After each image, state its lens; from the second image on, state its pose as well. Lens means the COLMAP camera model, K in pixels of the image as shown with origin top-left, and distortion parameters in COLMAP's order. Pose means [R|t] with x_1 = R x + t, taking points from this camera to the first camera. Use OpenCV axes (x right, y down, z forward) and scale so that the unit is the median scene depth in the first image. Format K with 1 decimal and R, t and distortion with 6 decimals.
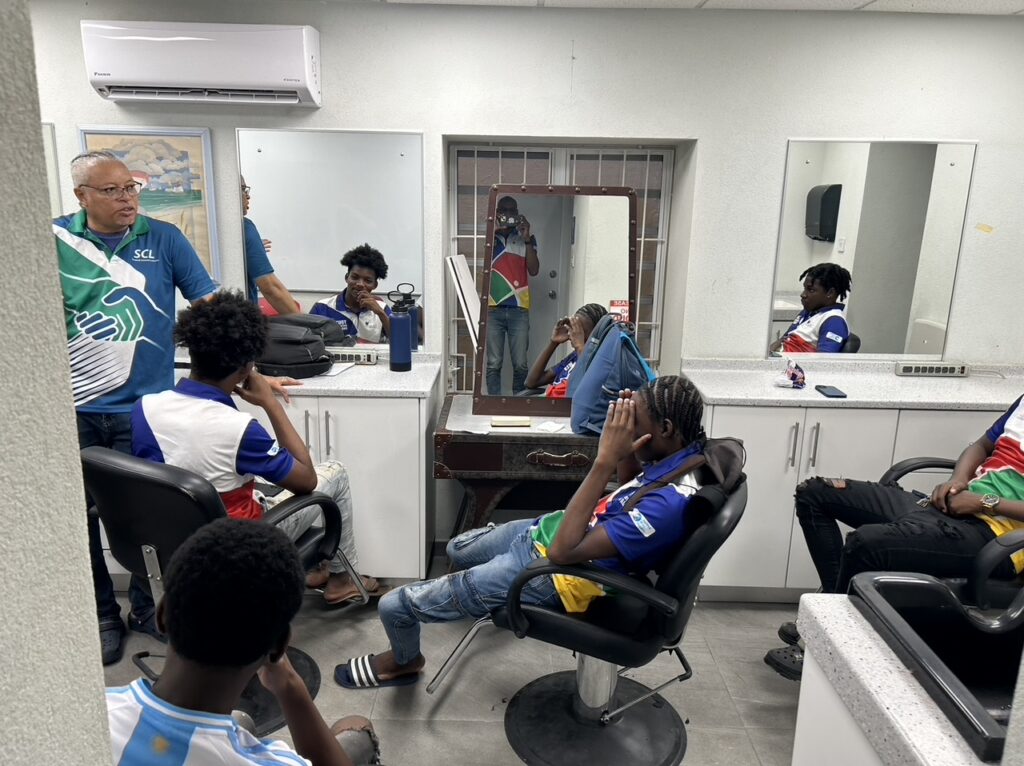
lens RADIAL K [[771.1, 0, 512.0], [0, 771.1, 383.0], [0, 0, 1]] dist [0.069395, -0.075950]
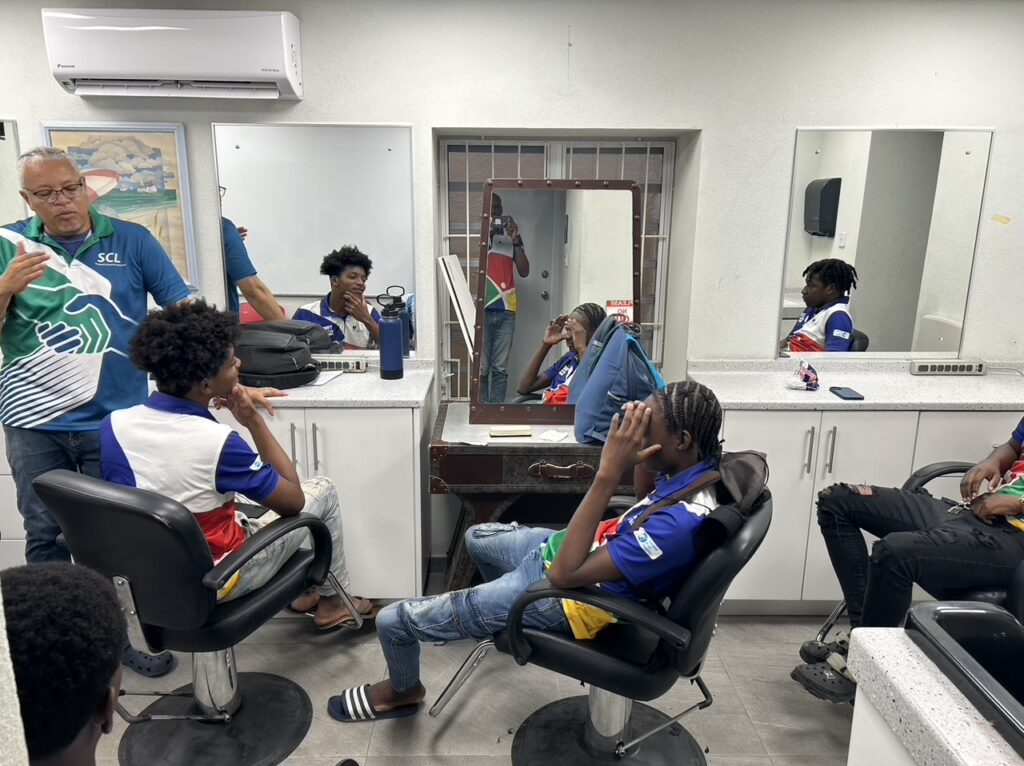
lens RADIAL K [[771.1, 0, 512.0], [0, 771.1, 383.0], [0, 0, 1]] dist [0.069395, -0.075950]
pose [[0.999751, -0.016459, 0.015098, -0.012868], [0.016477, 0.999864, -0.001073, -0.007488], [-0.015078, 0.001322, 0.999885, 0.058577]]
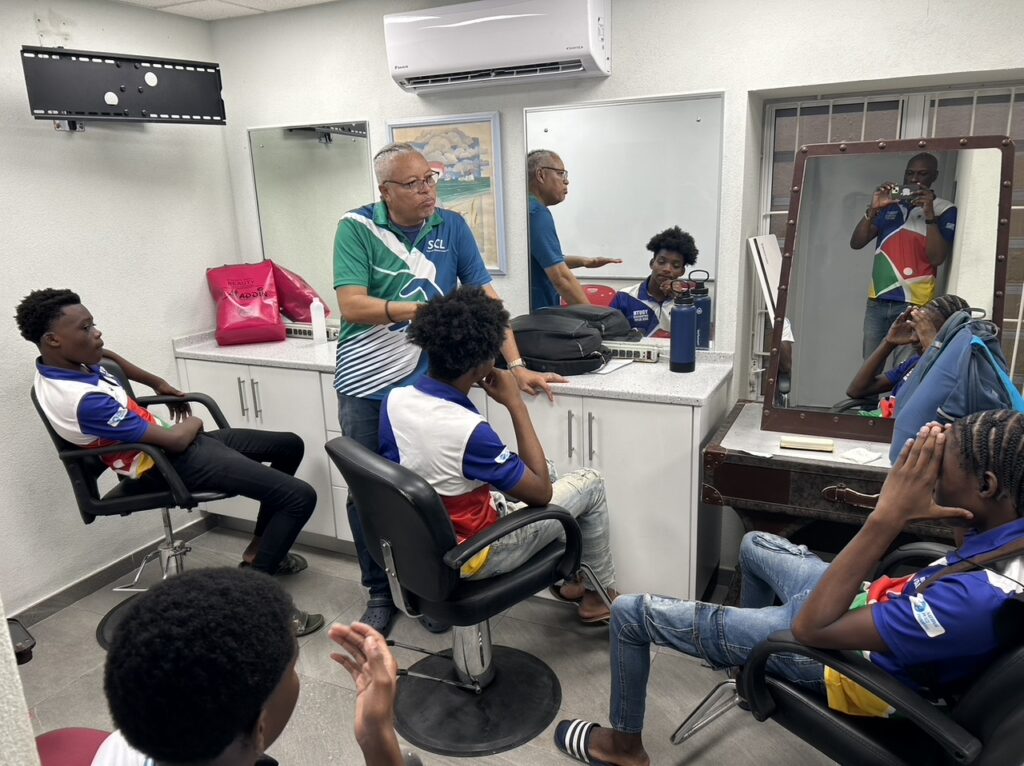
lens RADIAL K [[780.5, 0, 508.0], [0, 780.5, 393.0], [0, 0, 1]] dist [0.061858, -0.070035]
pose [[0.898142, 0.063604, -0.435082, 0.070868], [-0.049733, 0.997828, 0.043205, -0.021755], [0.436885, -0.017166, 0.899354, 0.128233]]
